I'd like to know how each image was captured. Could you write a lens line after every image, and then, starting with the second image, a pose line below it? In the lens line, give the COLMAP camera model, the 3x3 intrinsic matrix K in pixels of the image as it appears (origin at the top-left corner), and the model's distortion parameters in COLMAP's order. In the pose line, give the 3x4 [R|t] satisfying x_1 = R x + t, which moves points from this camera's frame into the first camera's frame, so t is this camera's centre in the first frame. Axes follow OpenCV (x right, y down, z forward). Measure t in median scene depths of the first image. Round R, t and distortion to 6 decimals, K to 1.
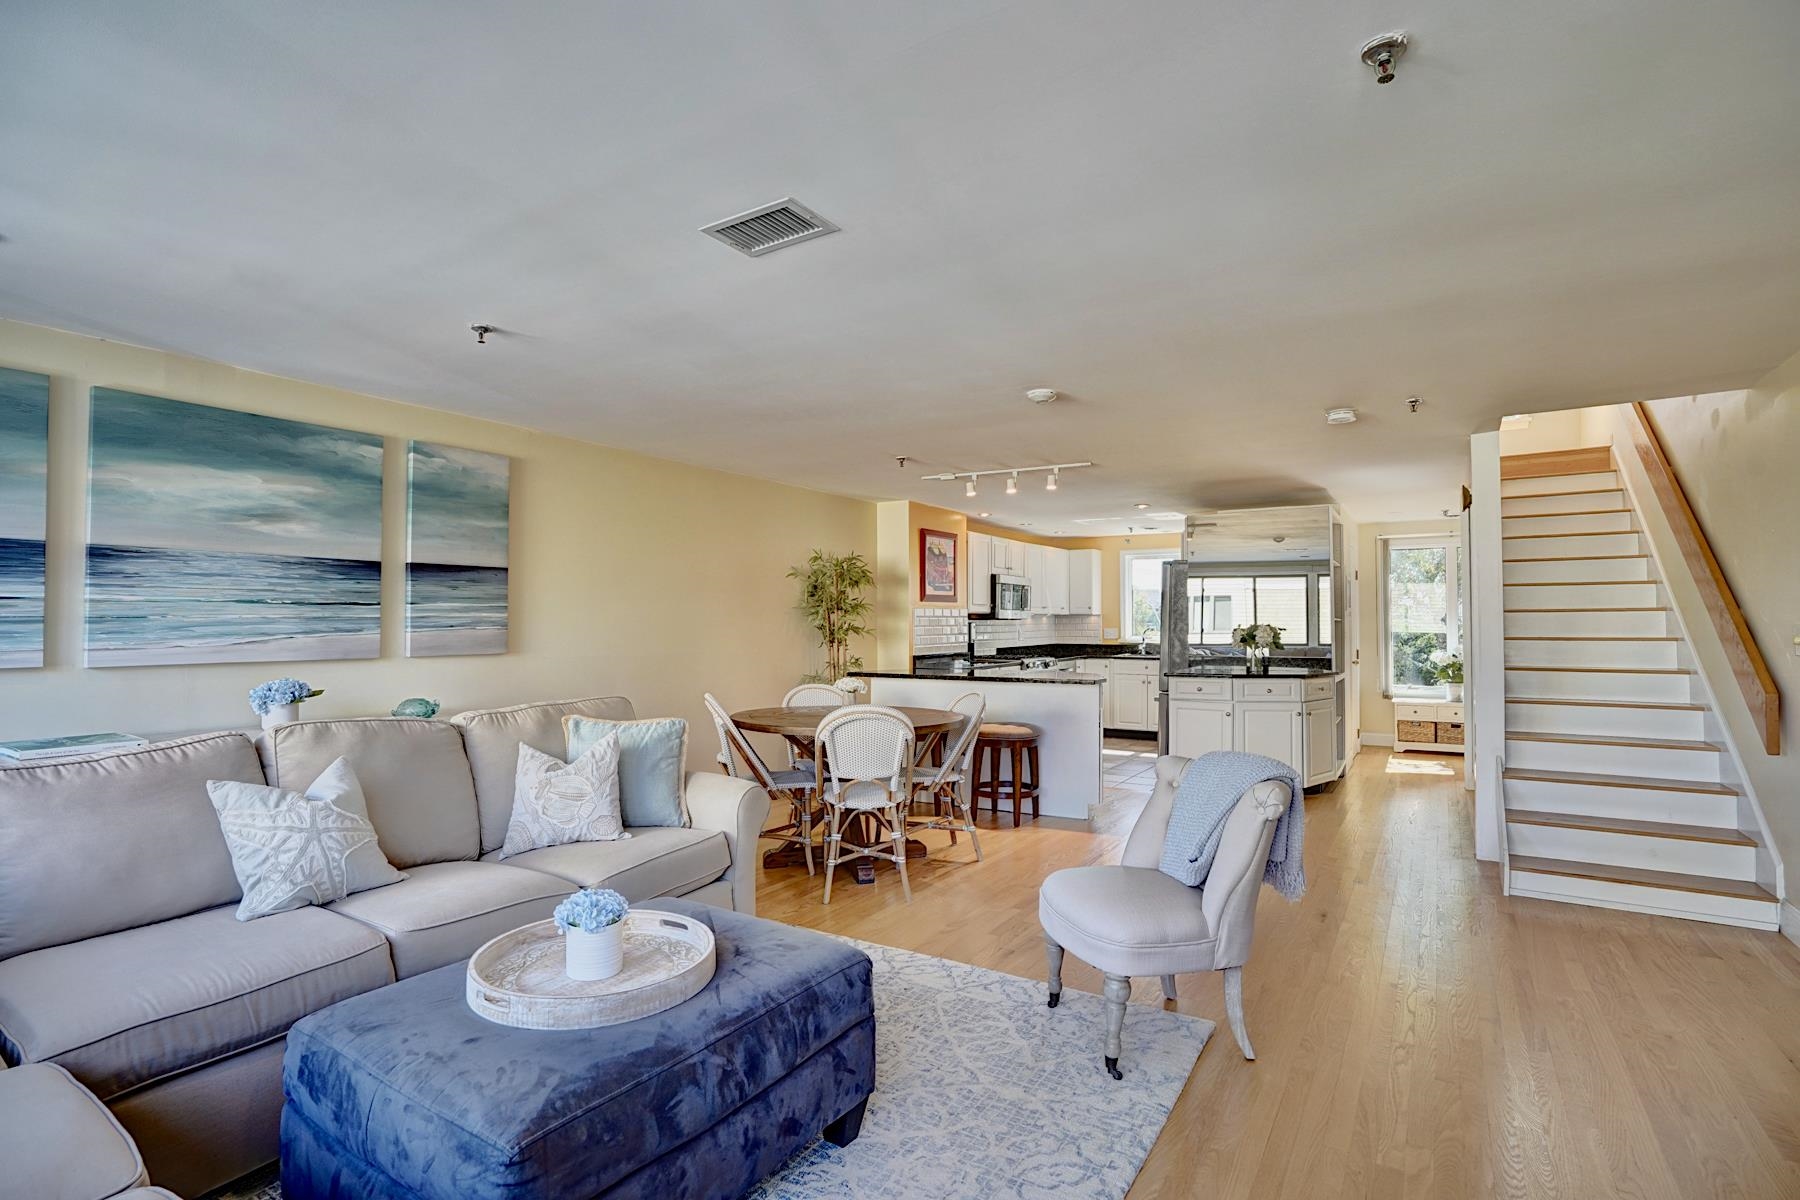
lens RADIAL K [[867.6, 0, 907.0], [0, 867.6, 601.2], [0, 0, 1]] dist [-0.071391, 0.033303]
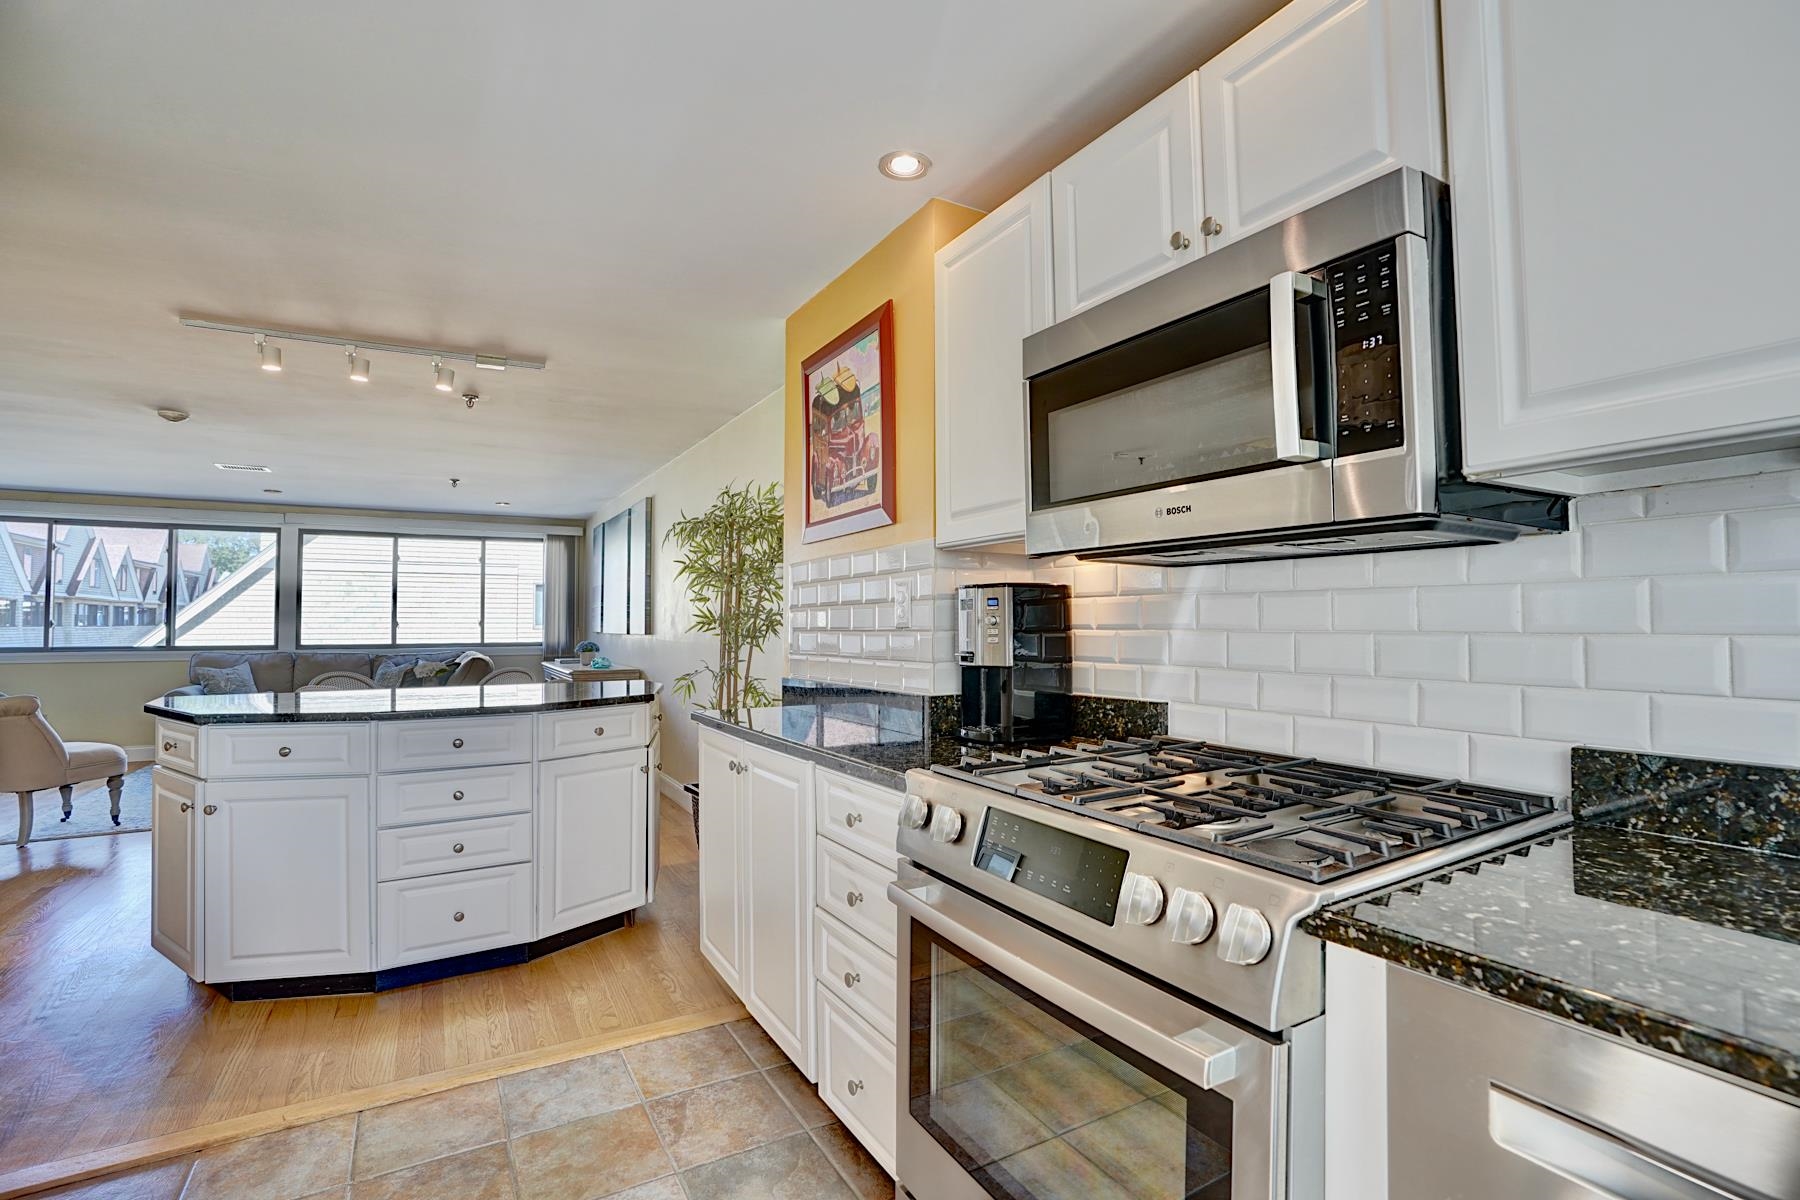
lens RADIAL K [[822.4, 0, 900.6], [0, 822.4, 594.2], [0, 0, 1]] dist [-0.073950, 0.027800]
pose [[-0.459920, -0.028618, -0.887499, 0.629770], [0.028087, 0.998512, -0.046753, 0.082319], [0.887516, -0.046430, -0.458432, 2.286459]]
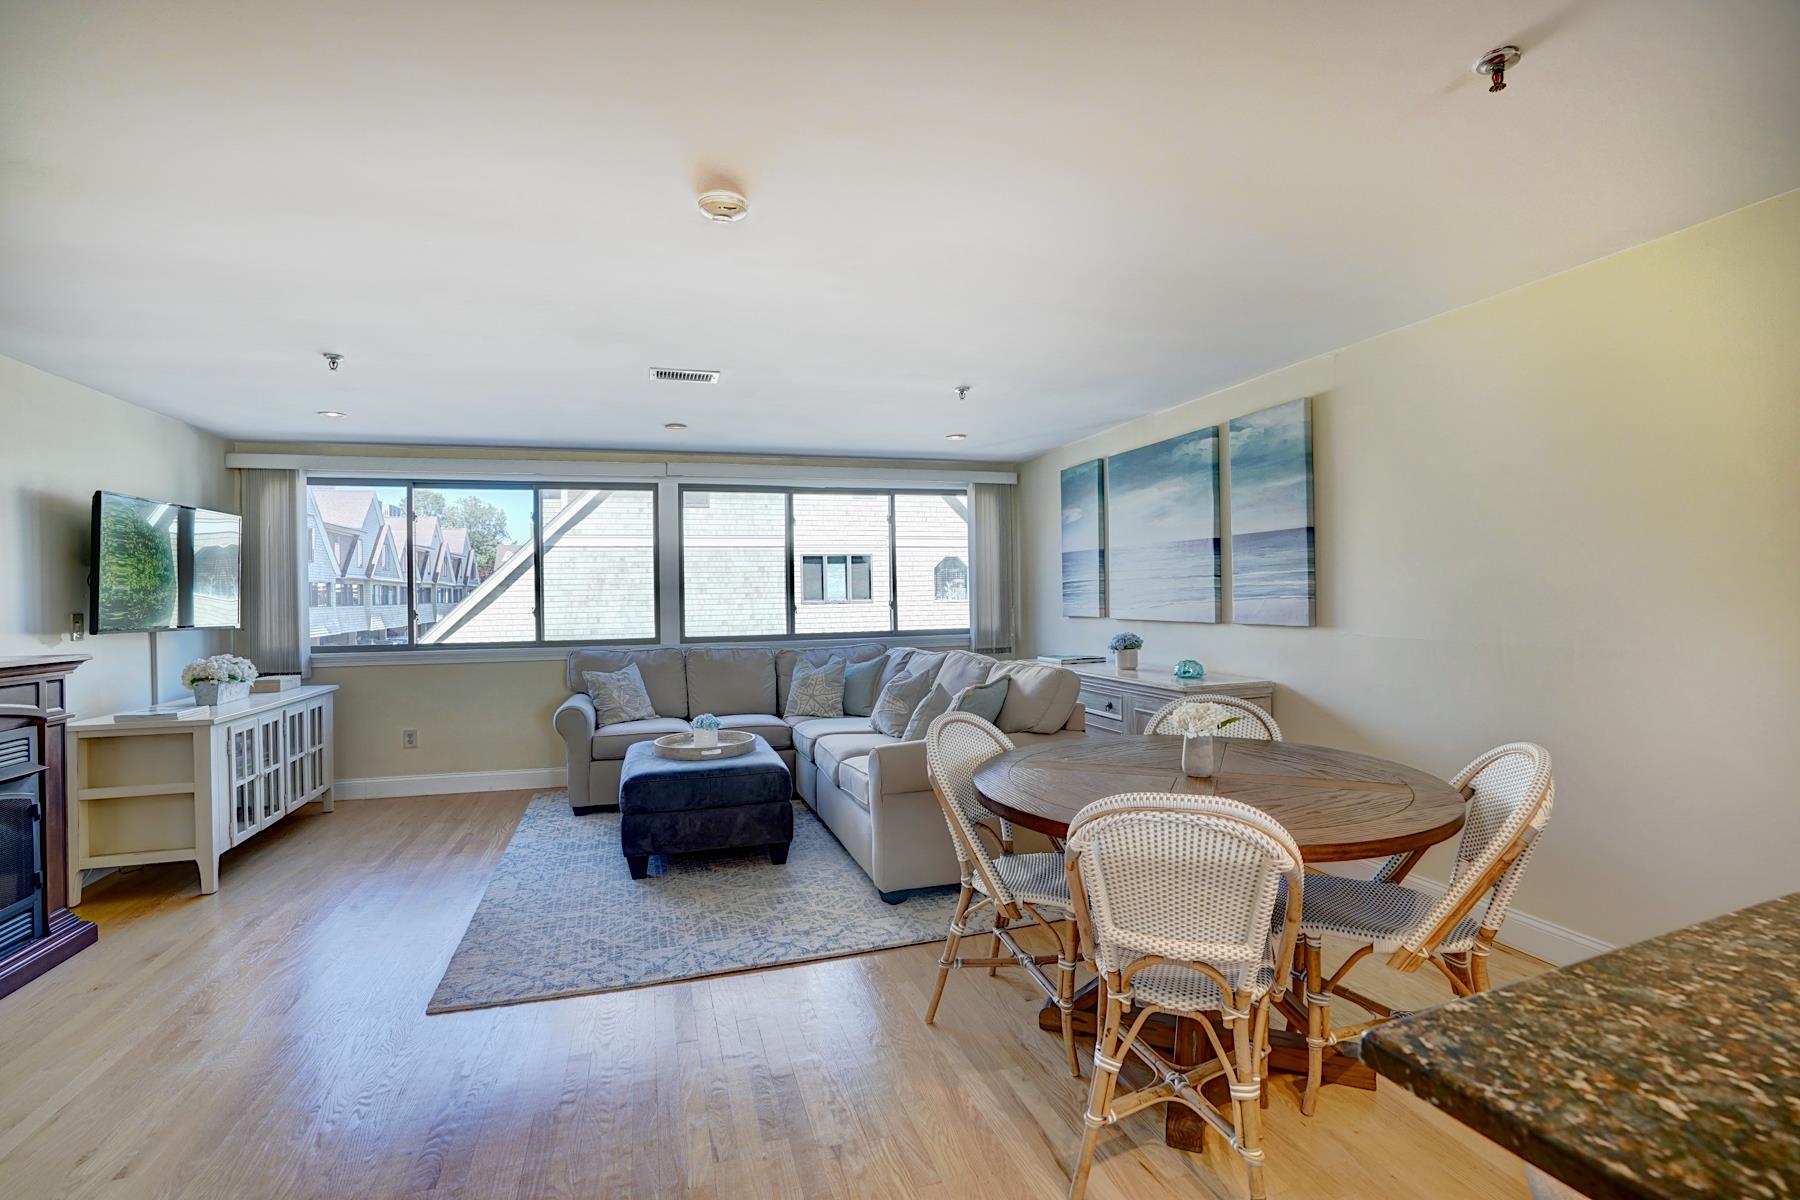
lens RADIAL K [[837.0, 0, 902.1], [0, 837.0, 598.9], [0, 0, 1]] dist [-0.079105, 0.037371]
pose [[-0.650047, 0.013554, -0.759773, 0.487675], [0.032684, 0.999414, -0.010135, 0.031782], [0.759191, -0.031420, -0.650109, 1.401535]]
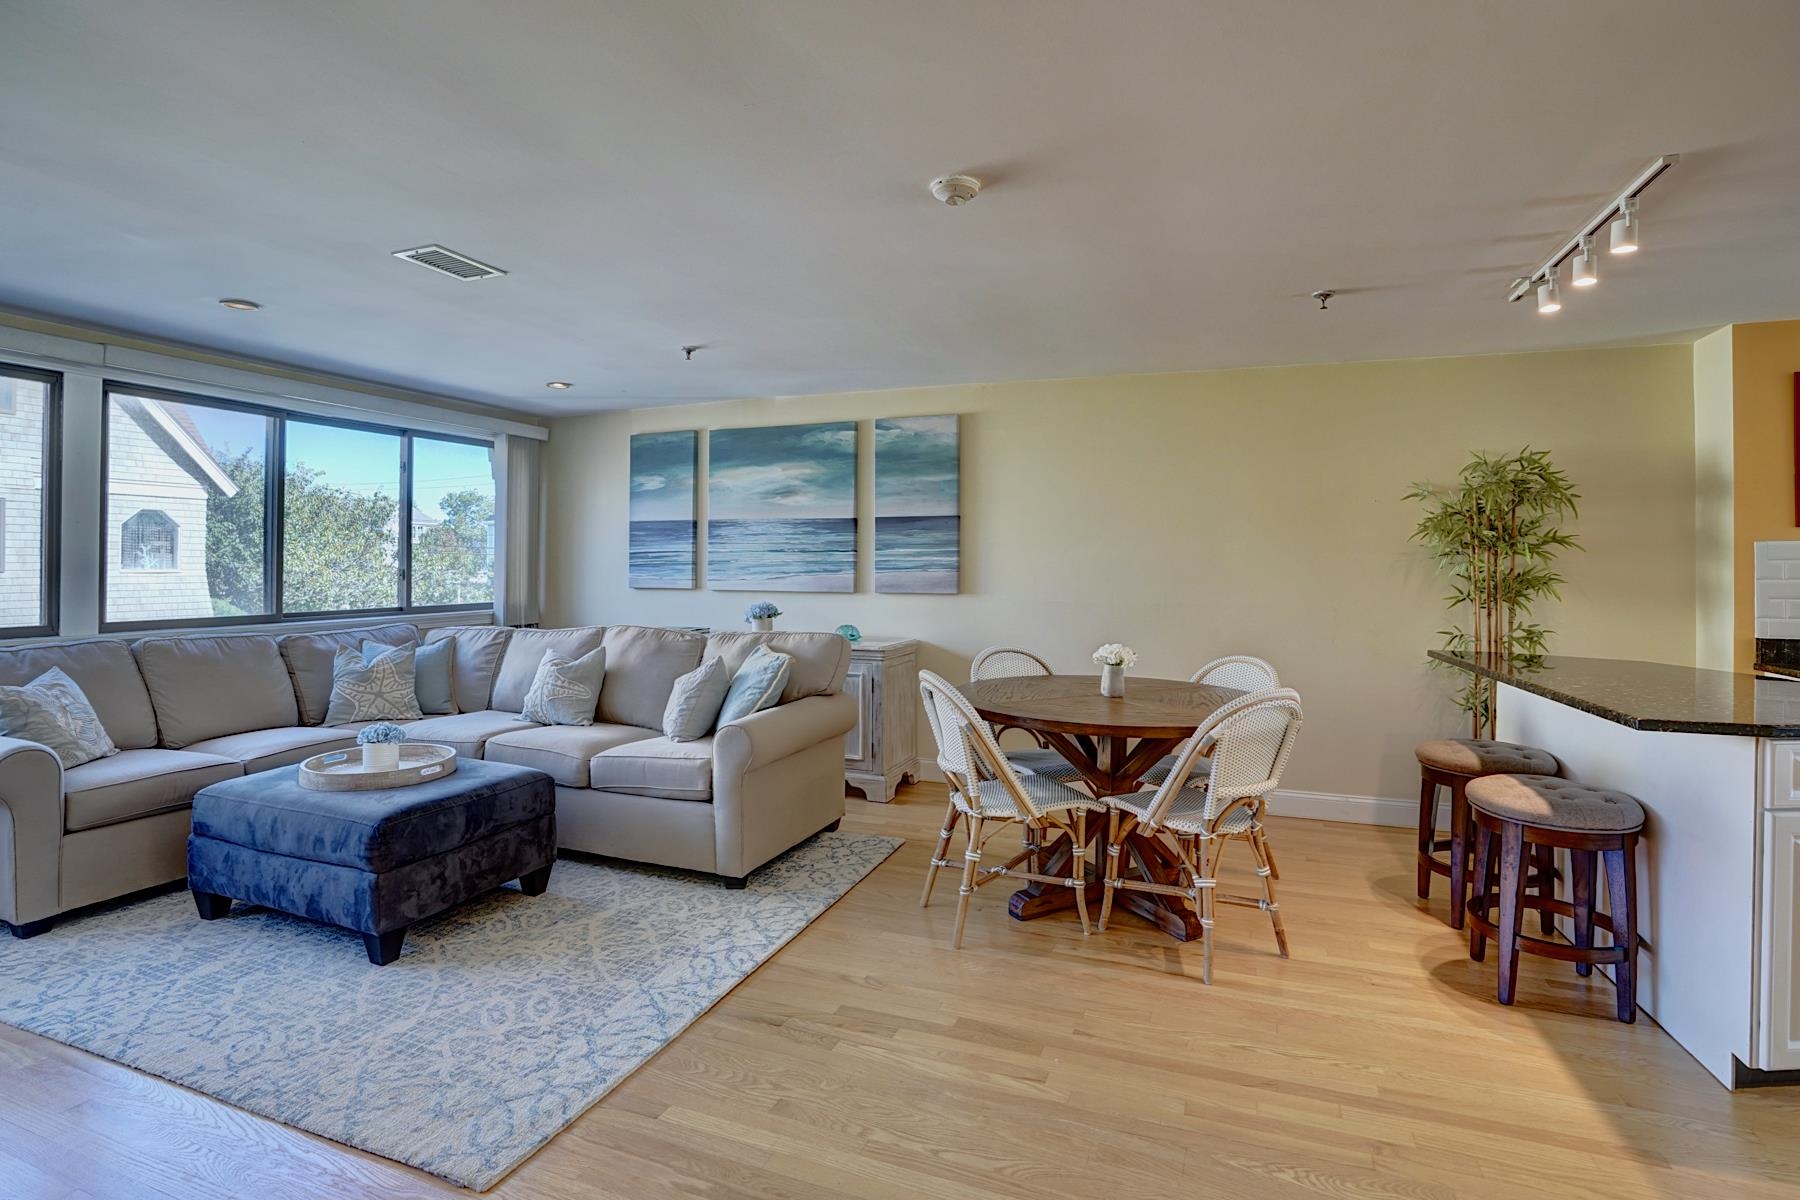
lens RADIAL K [[889.6, 0, 894.9], [0, 889.6, 552.1], [0, 0, 1]] dist [-0.061365, 0.024273]
pose [[0.176541, -0.012623, -0.984212, 0.730601], [0.020073, 0.999756, -0.009222, 0.018786], [0.984089, -0.018128, 0.176752, 0.822705]]
